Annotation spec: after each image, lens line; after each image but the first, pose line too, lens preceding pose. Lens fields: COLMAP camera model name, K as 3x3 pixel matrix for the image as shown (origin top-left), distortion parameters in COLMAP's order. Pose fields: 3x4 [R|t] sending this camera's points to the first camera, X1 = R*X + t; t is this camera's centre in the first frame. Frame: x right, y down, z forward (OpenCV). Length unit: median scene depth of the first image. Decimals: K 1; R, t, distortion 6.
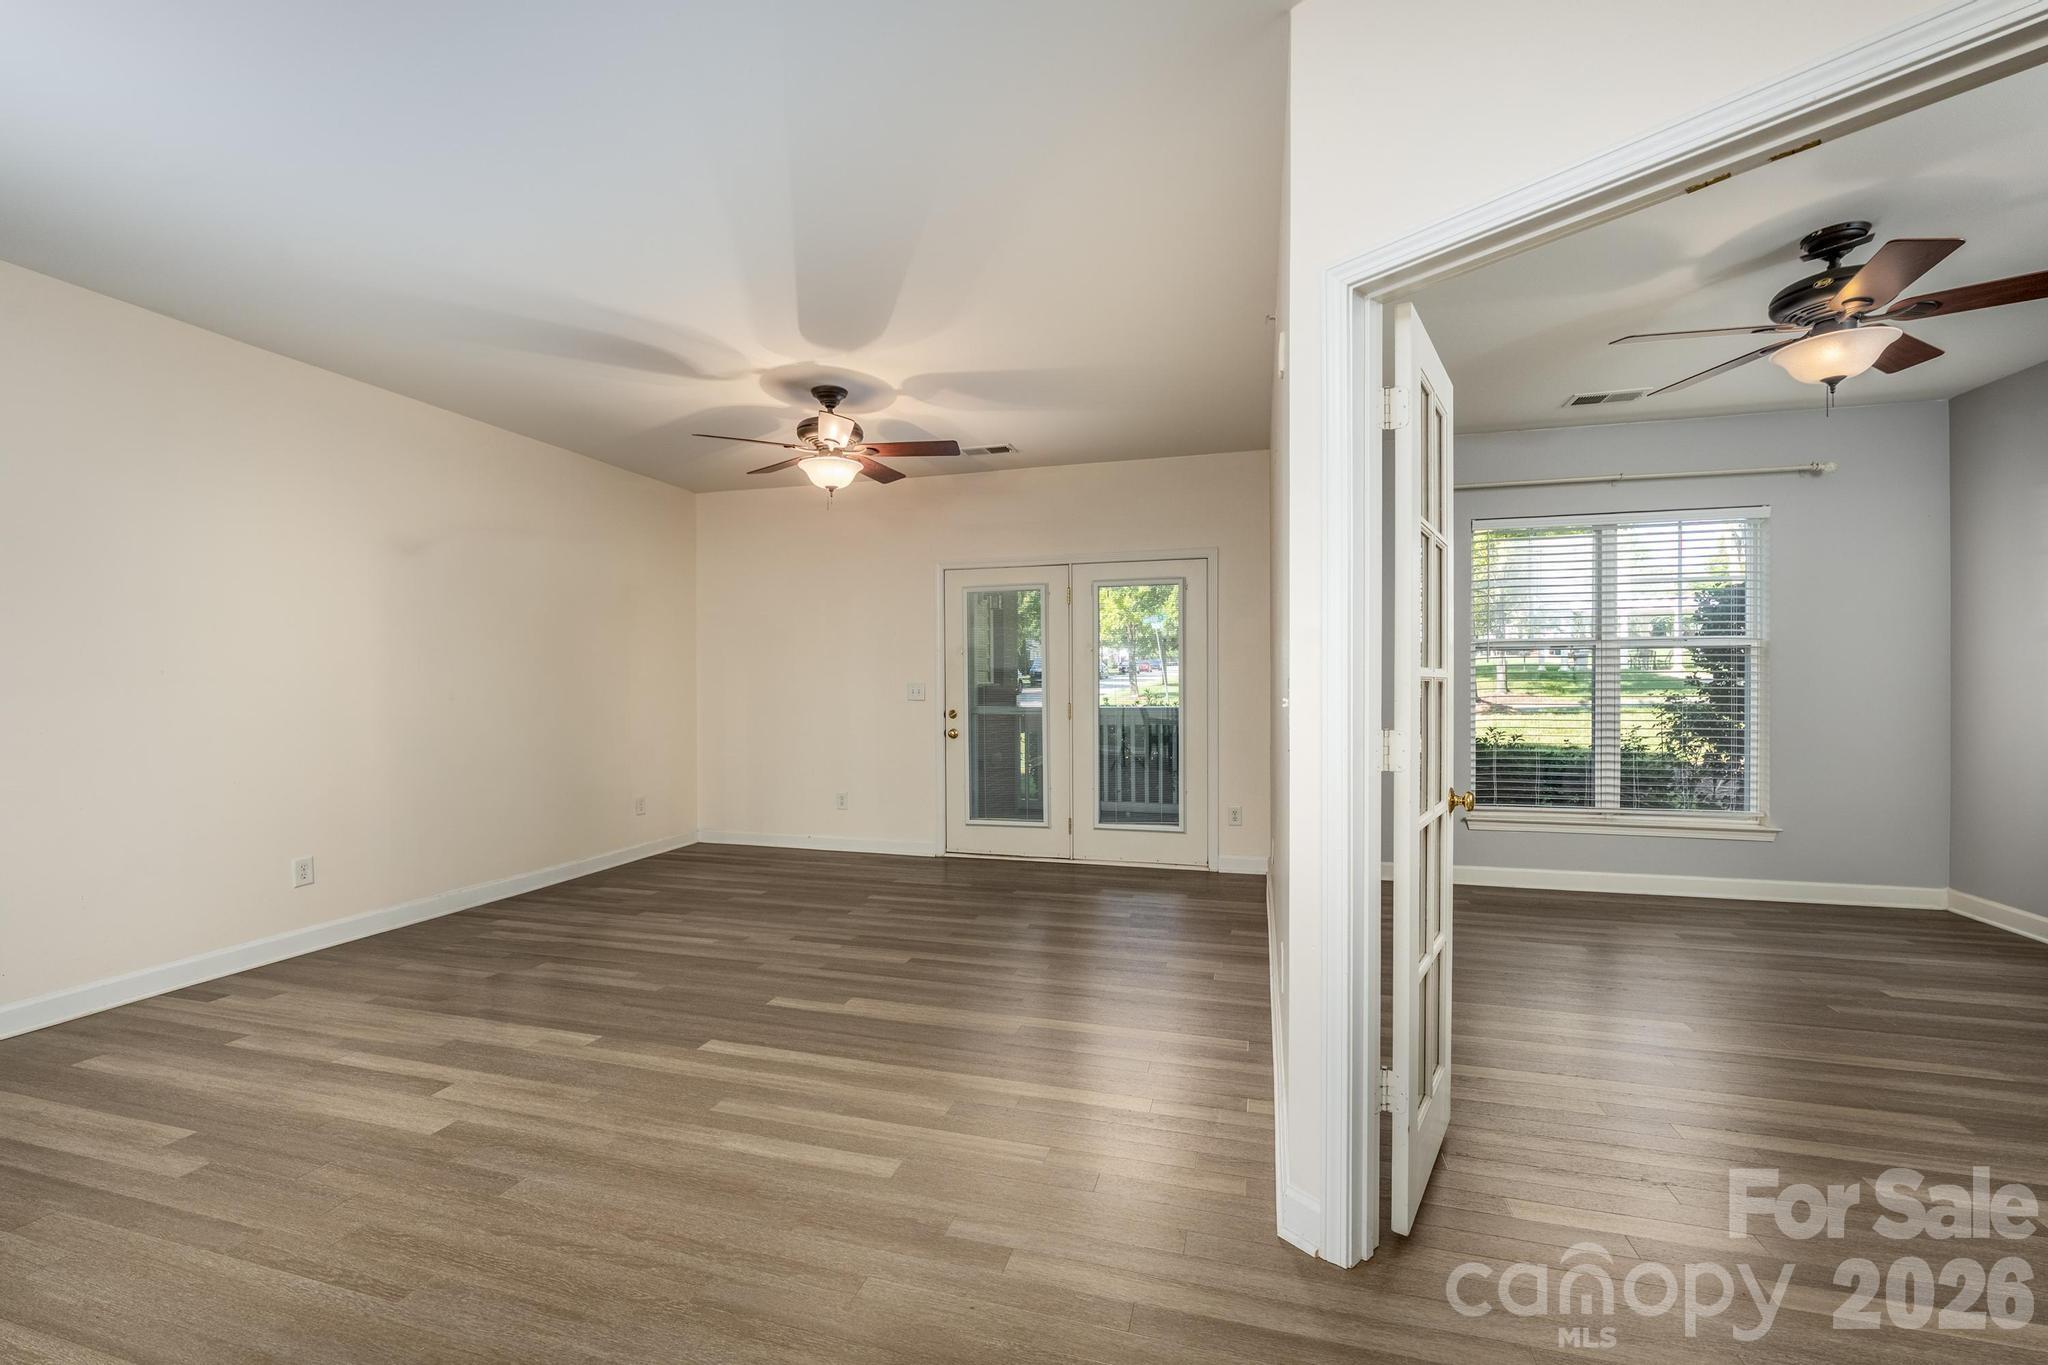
lens RADIAL K [[845.0, 0, 1022.0], [0, 845.0, 687.7], [0, 0, 1]] dist [-0.001008, -0.000153]
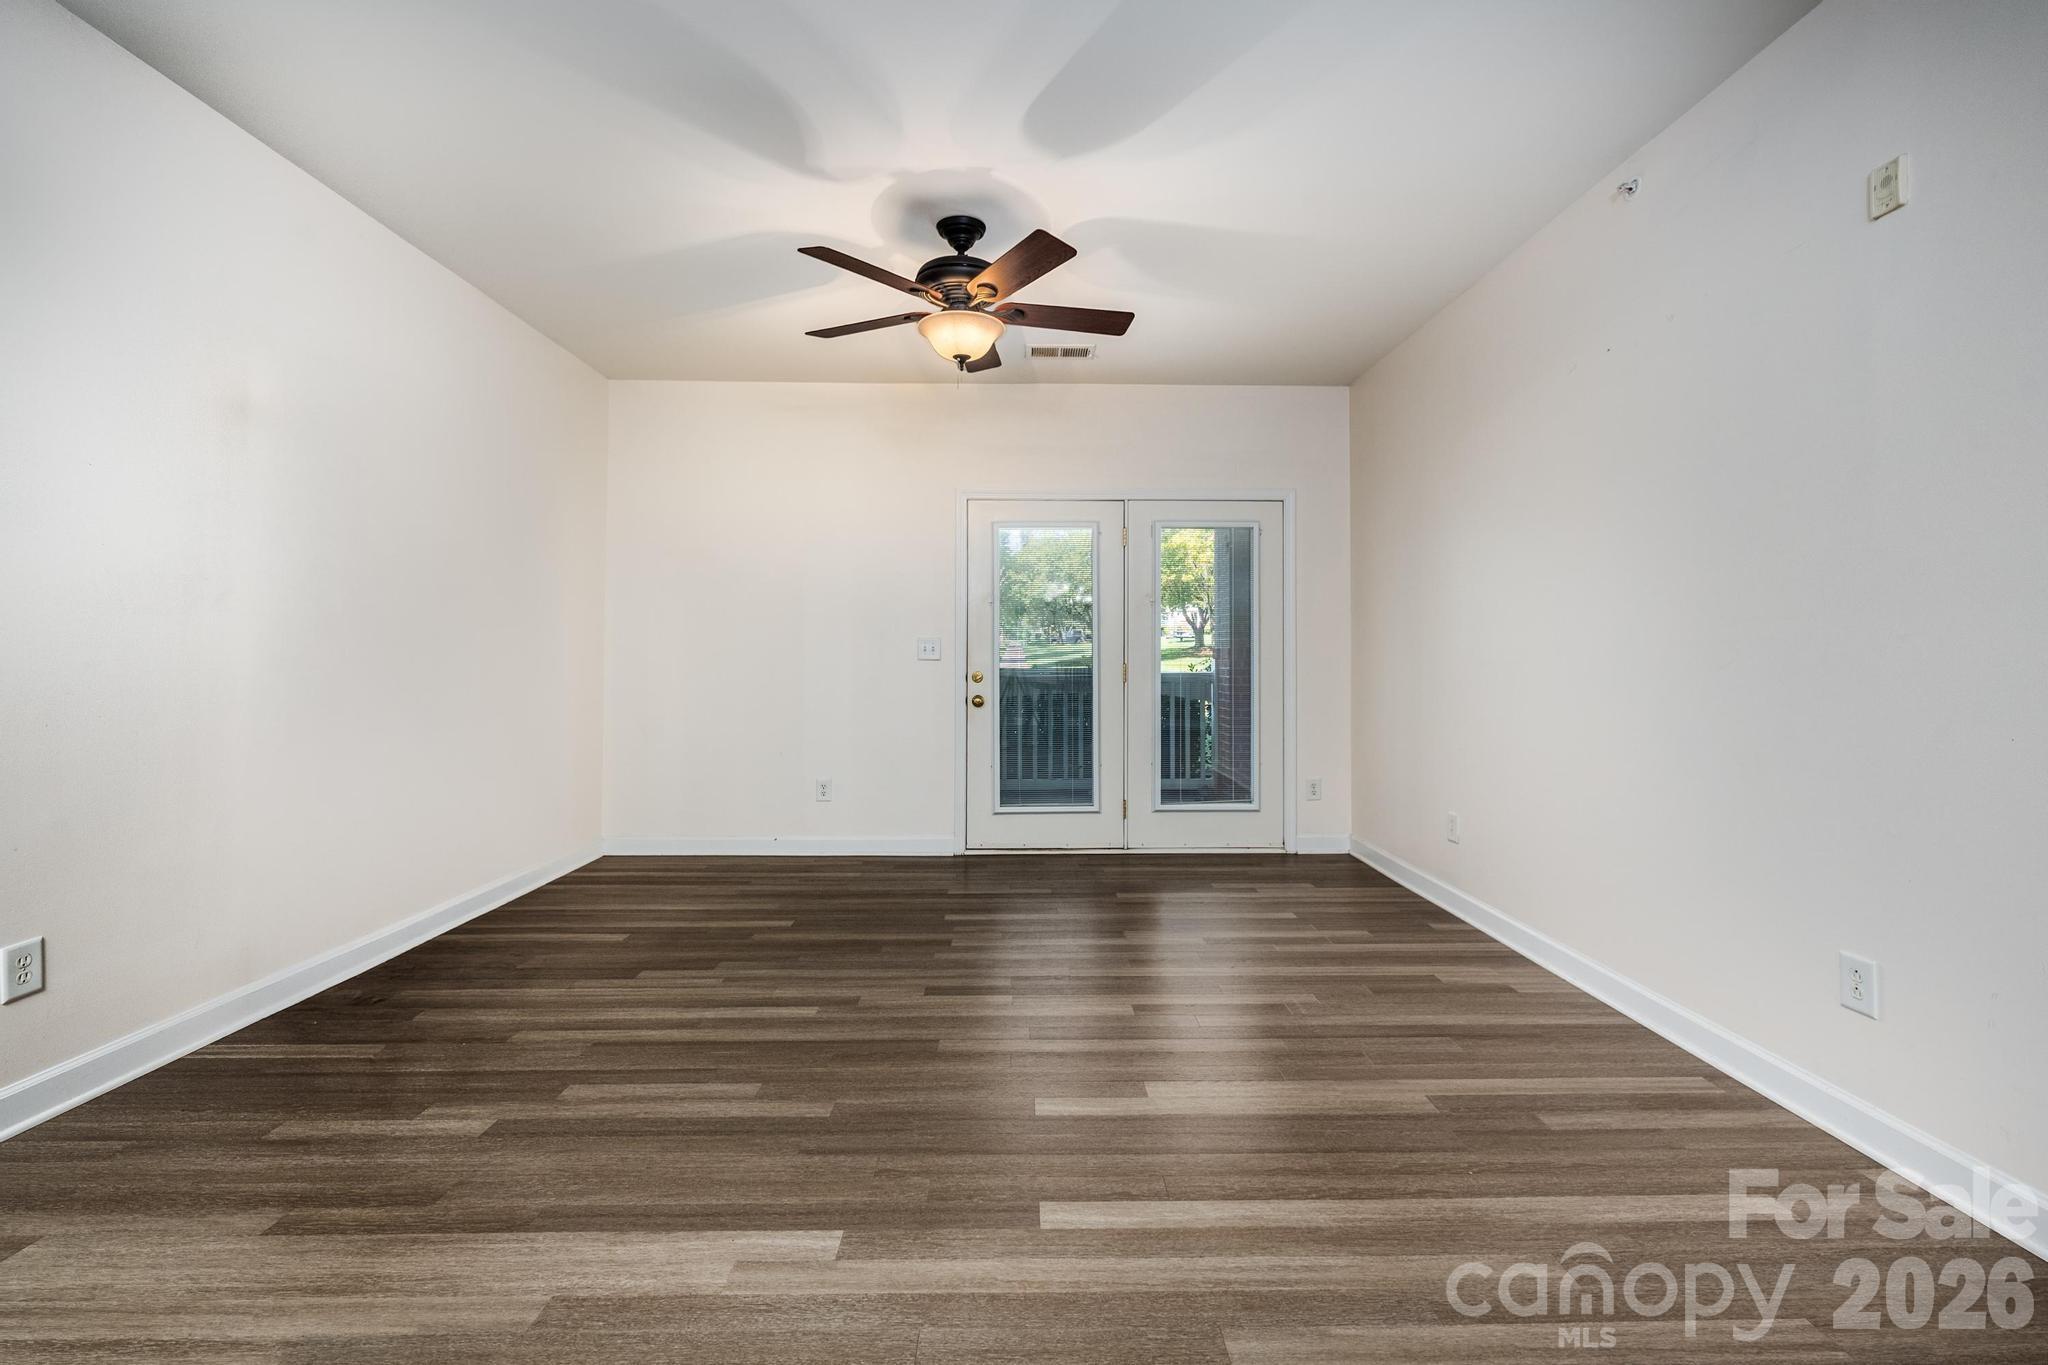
lens RADIAL K [[852.3, 0, 1043.8], [0, 852.3, 638.2], [0, 0, 1]] dist [-0.002684, -0.000117]
pose [[0.954946, 0.012336, 0.296525, -0.351428], [-0.003546, 0.999539, -0.030160, 0.024908], [-0.296760, 0.027750, 0.954549, 0.268496]]
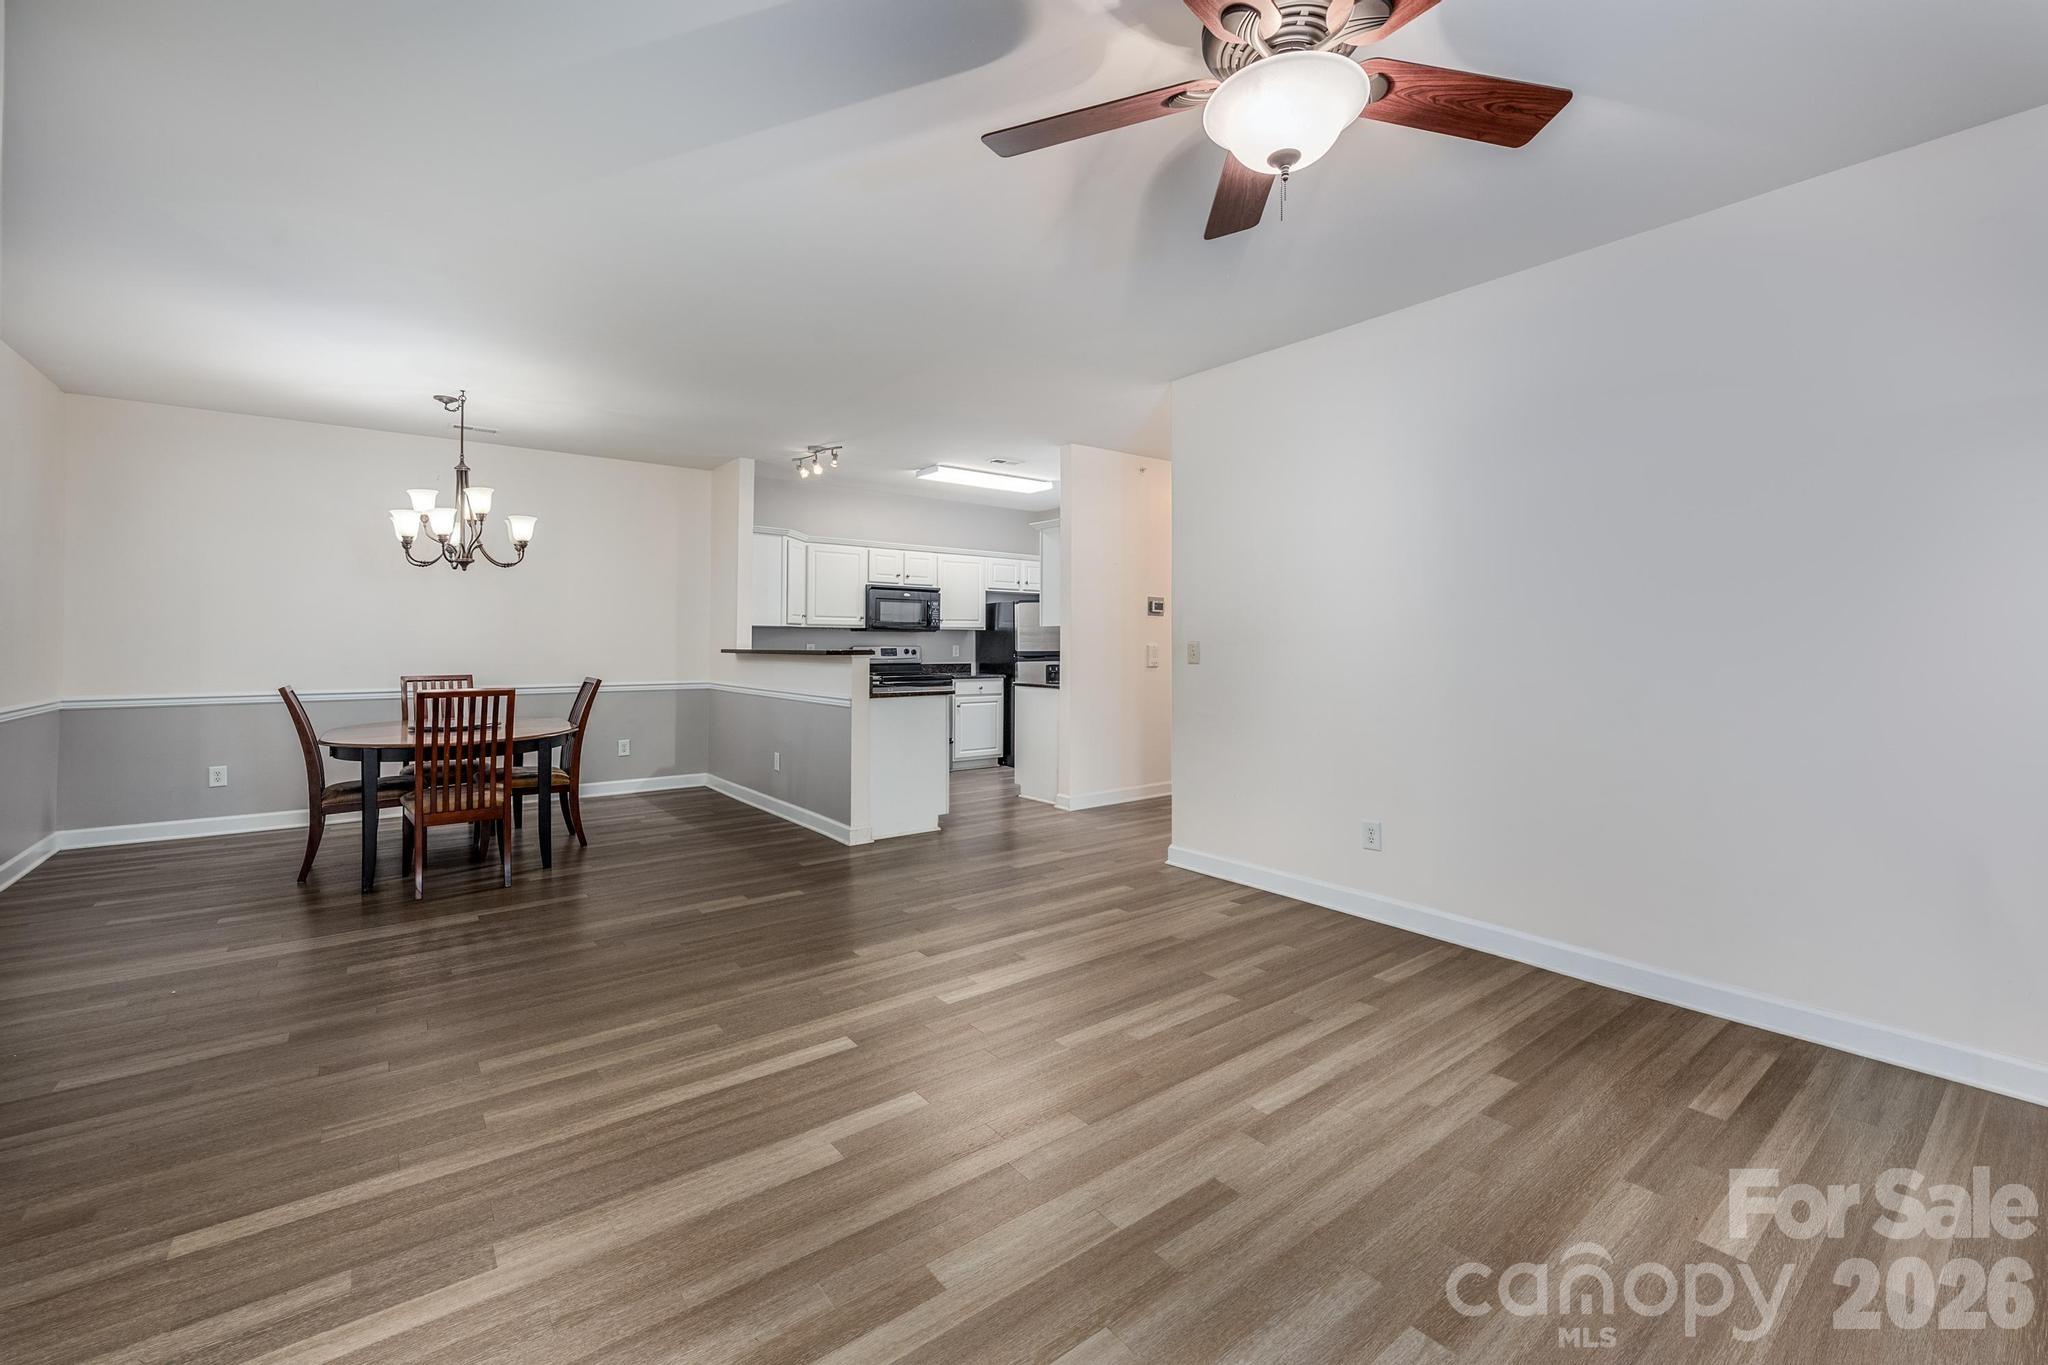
lens RADIAL K [[845.0, 0, 1022.0], [0, 845.0, 687.7], [0, 0, 1]] dist [-0.001008, -0.000153]
pose [[-0.595595, 0.042015, -0.802185, 0.148158], [-0.004992, 0.998418, 0.055999, -0.007744], [0.803269, 0.037357, -0.594444, 1.065219]]
